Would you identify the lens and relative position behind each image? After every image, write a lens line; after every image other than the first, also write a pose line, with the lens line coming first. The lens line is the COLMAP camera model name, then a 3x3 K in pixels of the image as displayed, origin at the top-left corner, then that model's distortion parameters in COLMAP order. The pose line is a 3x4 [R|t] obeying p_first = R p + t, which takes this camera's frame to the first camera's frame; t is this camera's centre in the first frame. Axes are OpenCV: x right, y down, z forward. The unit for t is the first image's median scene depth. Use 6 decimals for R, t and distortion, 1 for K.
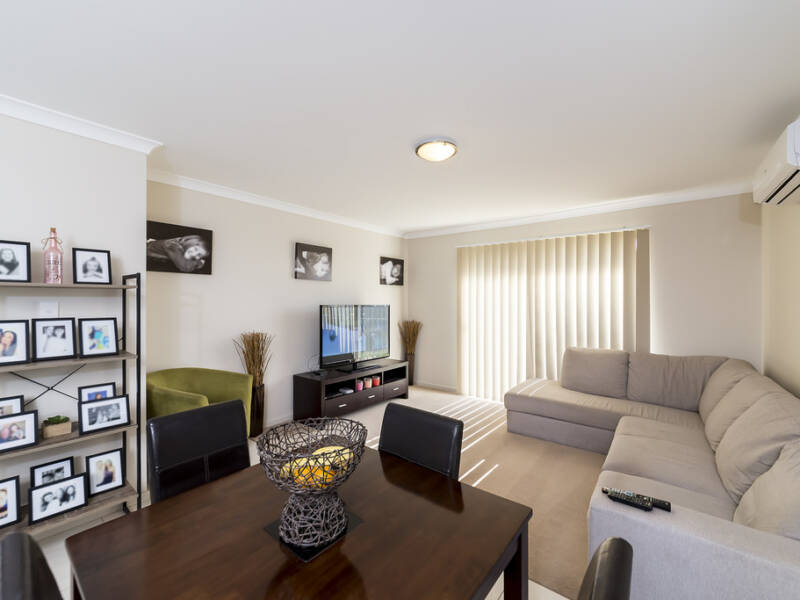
lens RADIAL K [[354.4, 0, 401.2], [0, 354.4, 301.6], [0, 0, 1]] dist [0.011983, -0.000036]
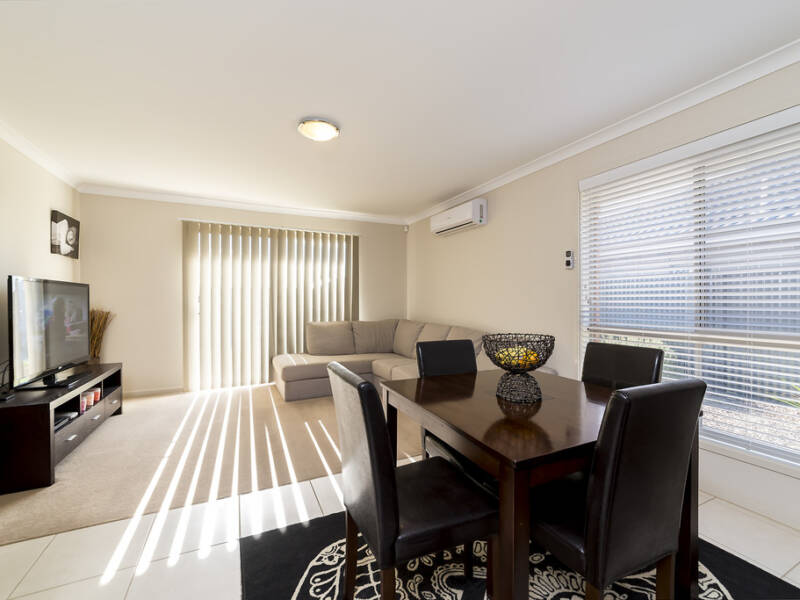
lens RADIAL K [[354.4, 0, 399.1], [0, 354.4, 301.8], [0, 0, 1]] dist [0.011983, -0.000036]
pose [[0.420300, -0.007943, 0.907350, -0.389293], [0.009024, 0.999949, 0.004573, 0.042269], [-0.907340, 0.006266, 0.420350, 0.164136]]
